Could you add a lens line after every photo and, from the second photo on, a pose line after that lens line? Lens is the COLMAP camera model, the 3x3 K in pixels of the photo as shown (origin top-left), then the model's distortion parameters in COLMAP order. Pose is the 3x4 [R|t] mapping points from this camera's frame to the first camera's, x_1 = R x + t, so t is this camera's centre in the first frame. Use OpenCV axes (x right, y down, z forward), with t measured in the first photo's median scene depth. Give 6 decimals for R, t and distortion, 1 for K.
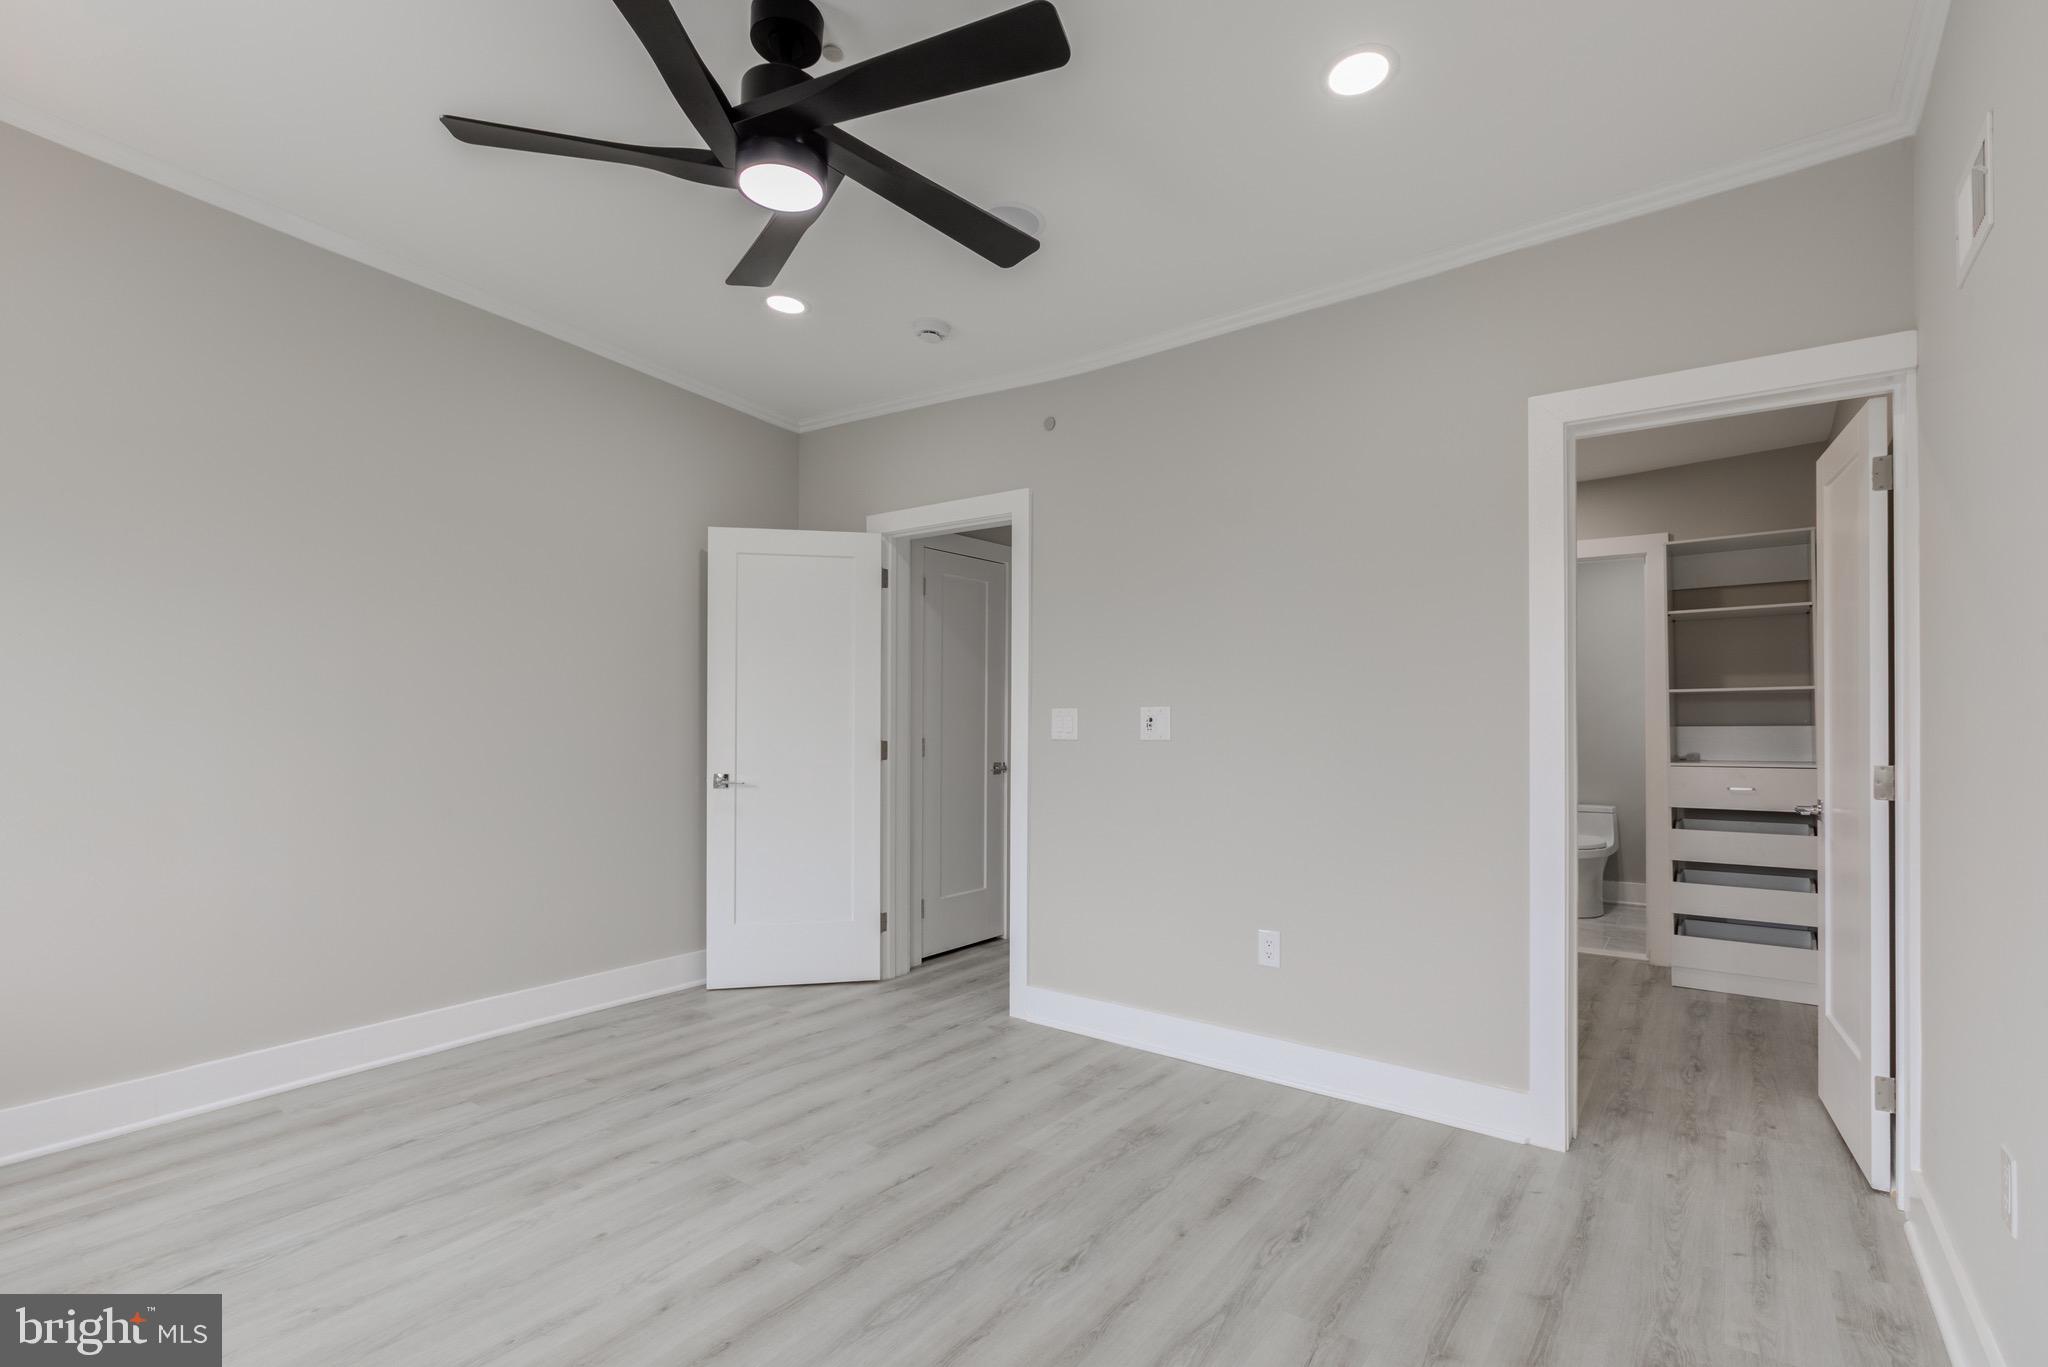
lens RADIAL K [[935.5, 0, 1065.8], [0, 935.5, 717.4], [0, 0, 1]] dist [-0.010207, 0.005915]
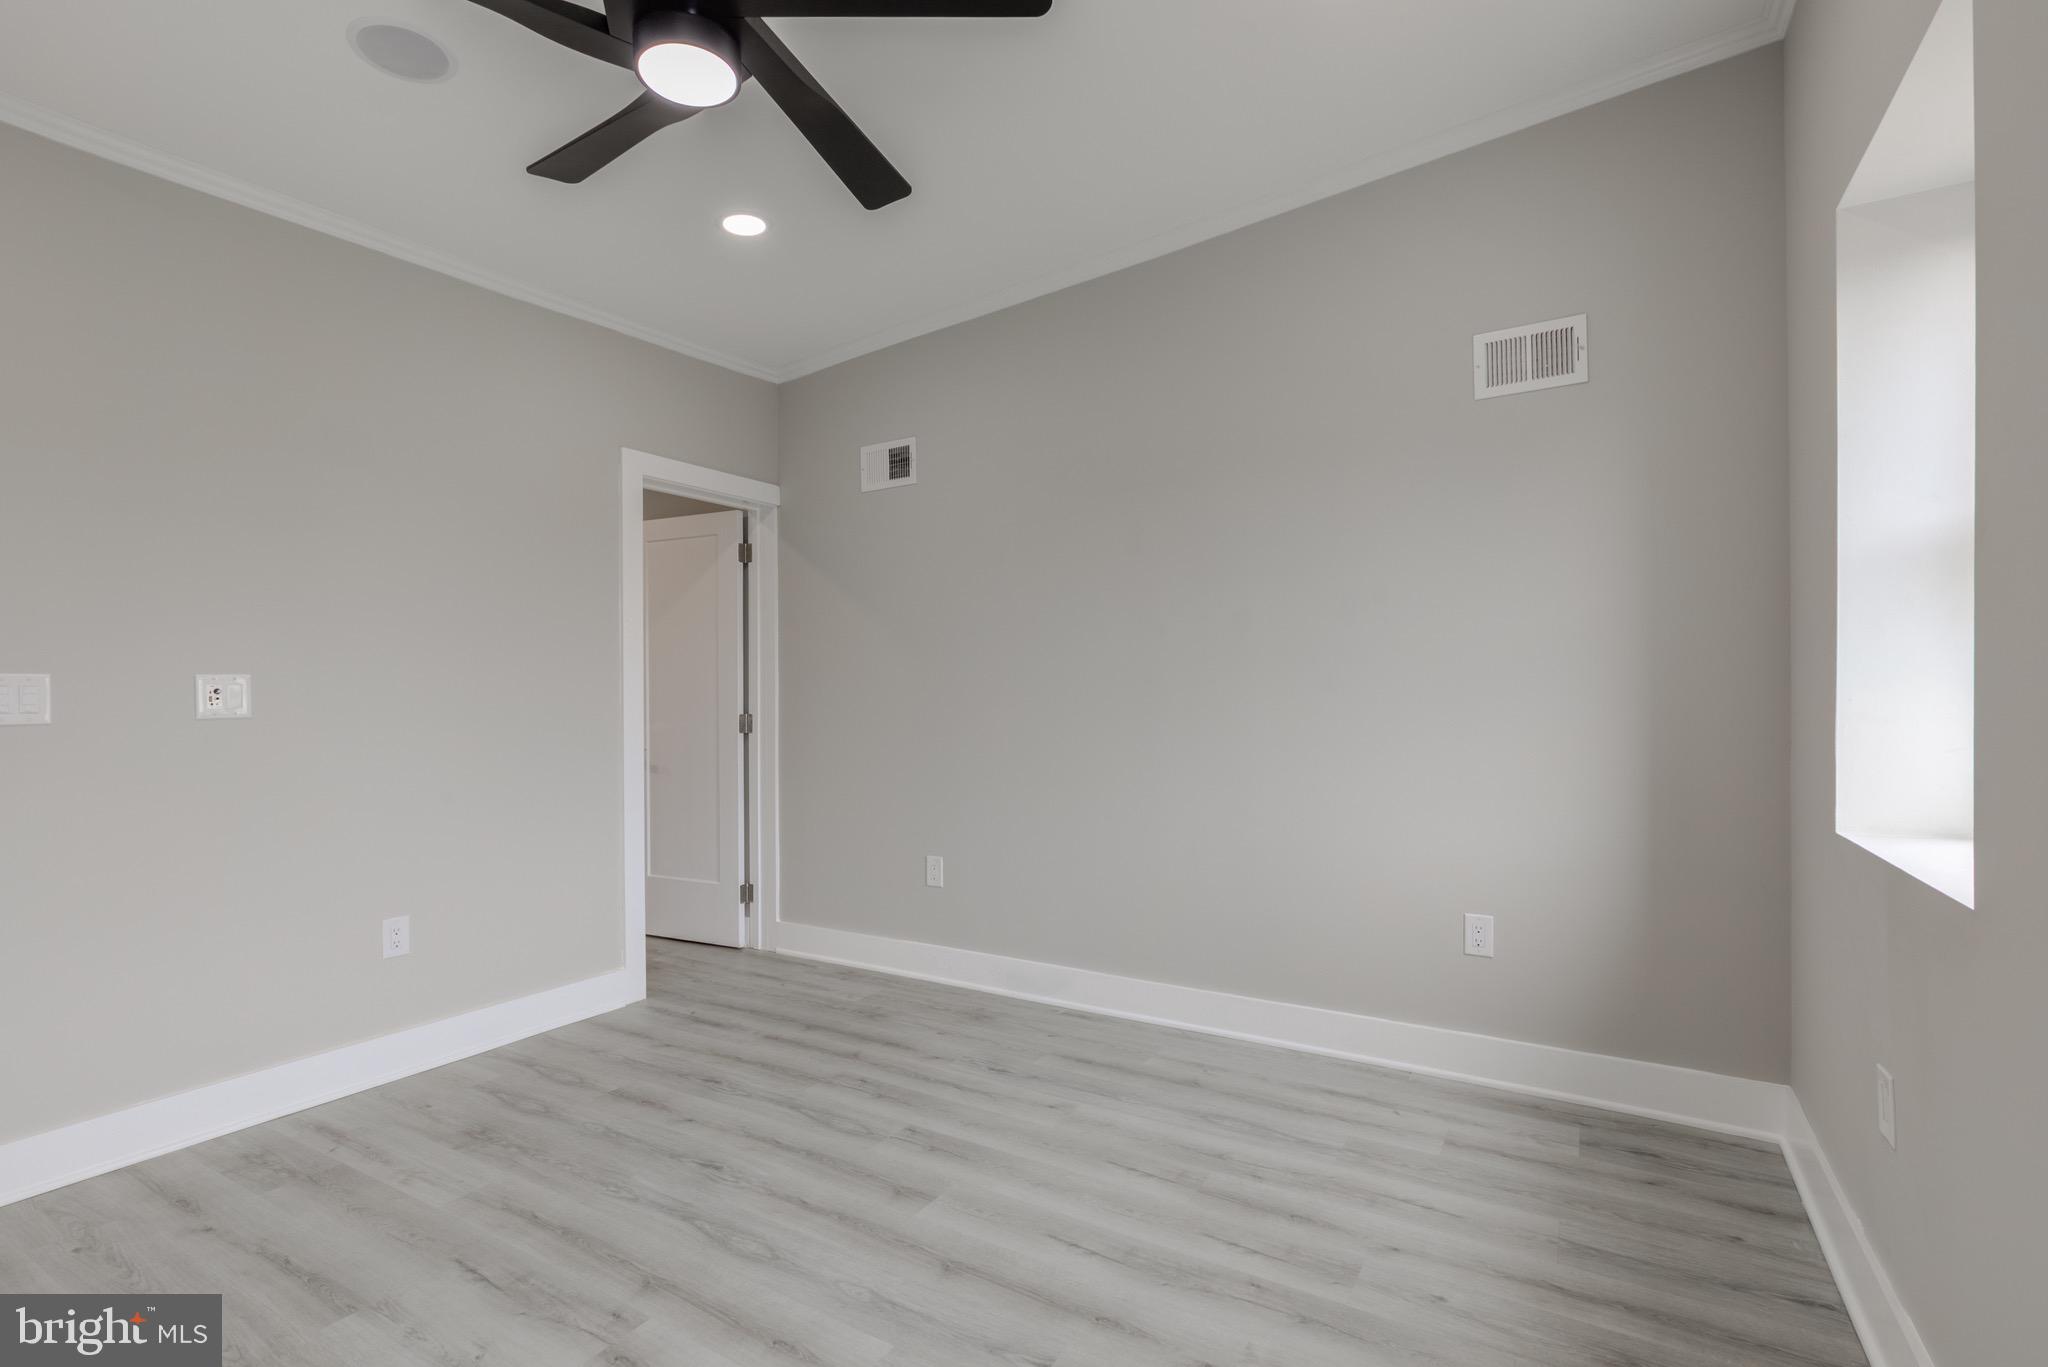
lens RADIAL K [[935.5, 0, 979.2], [0, 935.5, 712.9], [0, 0, 1]] dist [-0.010207, 0.005915]
pose [[-0.039926, -0.023630, 0.998923, -0.882313], [0.005956, 0.999697, 0.023887, 0.008473], [-0.999185, 0.006904, -0.039773, 0.561088]]
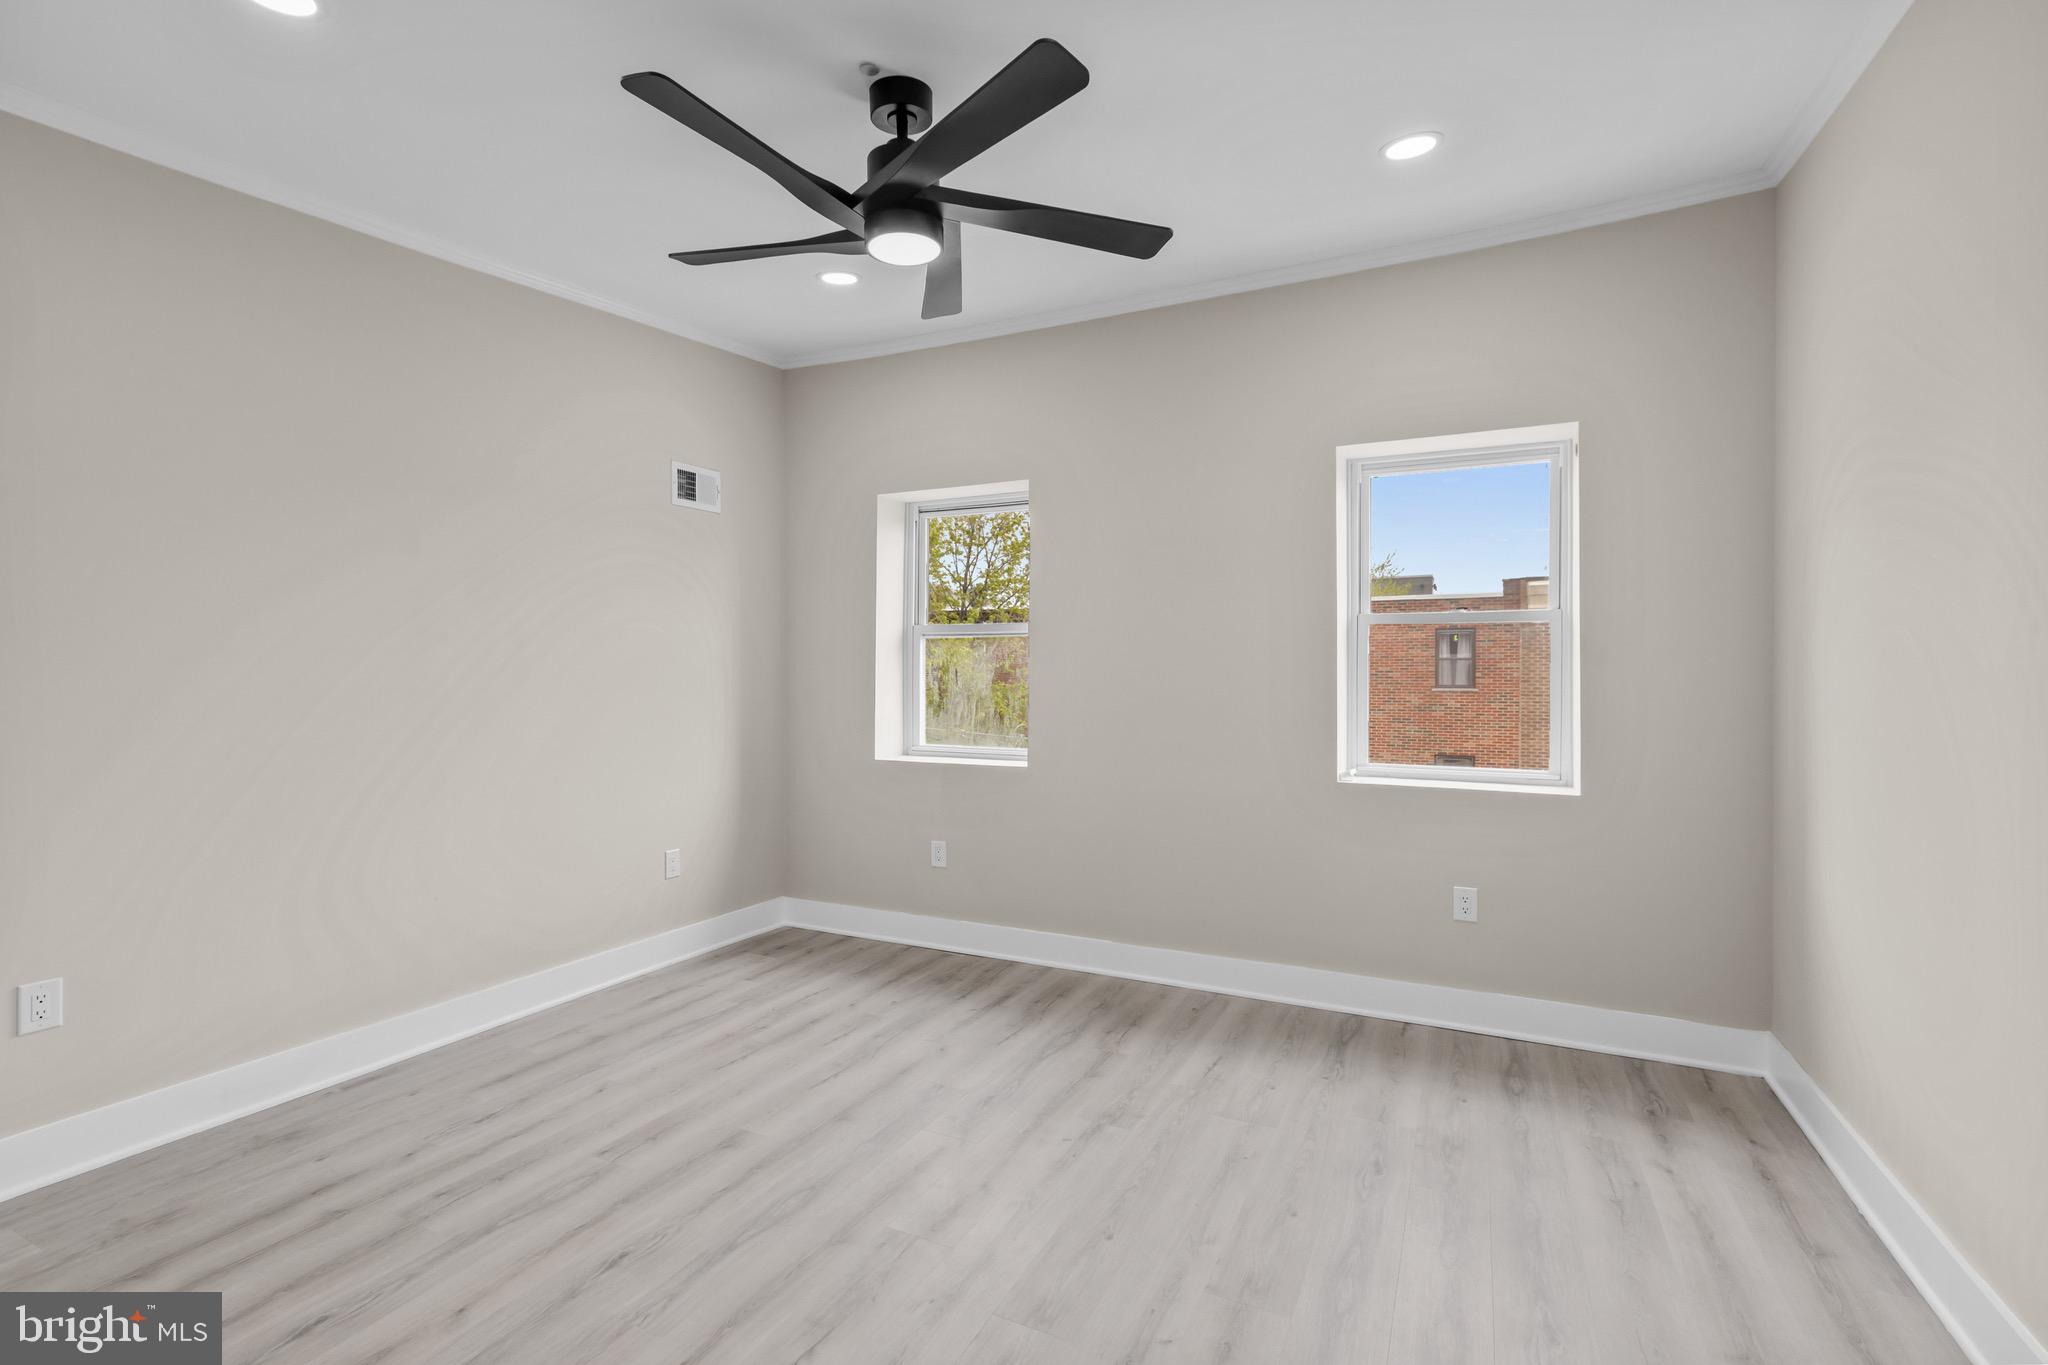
lens RADIAL K [[935.5, 0, 1027.7], [0, 935.5, 679.0], [0, 0, 1]] dist [-0.010207, 0.005915]
pose [[-0.989198, -0.007190, -0.146409, -0.216543], [-0.007251, 0.999974, -0.000114, -0.024768], [0.146406, 0.000948, -0.989224, 1.594691]]
